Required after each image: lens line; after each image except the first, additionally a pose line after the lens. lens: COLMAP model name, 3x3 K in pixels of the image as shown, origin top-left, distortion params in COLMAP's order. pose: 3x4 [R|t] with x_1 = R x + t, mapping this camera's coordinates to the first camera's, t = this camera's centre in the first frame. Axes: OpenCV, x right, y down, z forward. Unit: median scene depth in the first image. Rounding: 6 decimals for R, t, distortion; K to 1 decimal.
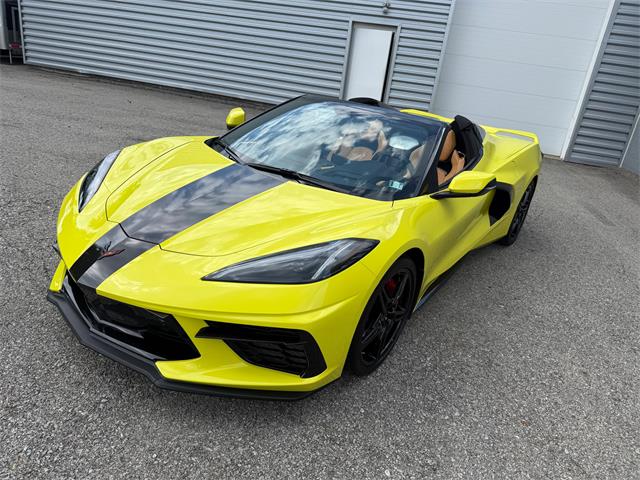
lens RADIAL K [[454.7, 0, 321.2], [0, 454.7, 244.1], [0, 0, 1]] dist [0.008160, -0.017285]
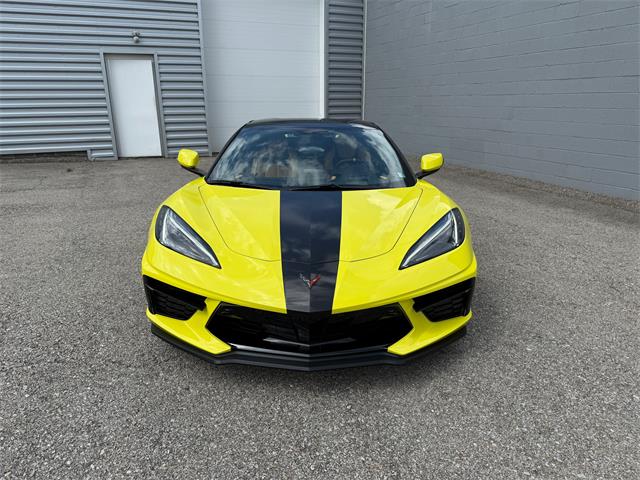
lens RADIAL K [[454.7, 0, 321.2], [0, 454.7, 244.1], [0, 0, 1]] dist [0.008160, -0.017285]
pose [[0.791951, -0.305534, 0.528642, -0.199209], [0.322740, 0.944432, 0.062352, -0.025409], [-0.518317, 0.121234, 0.846552, 0.007052]]
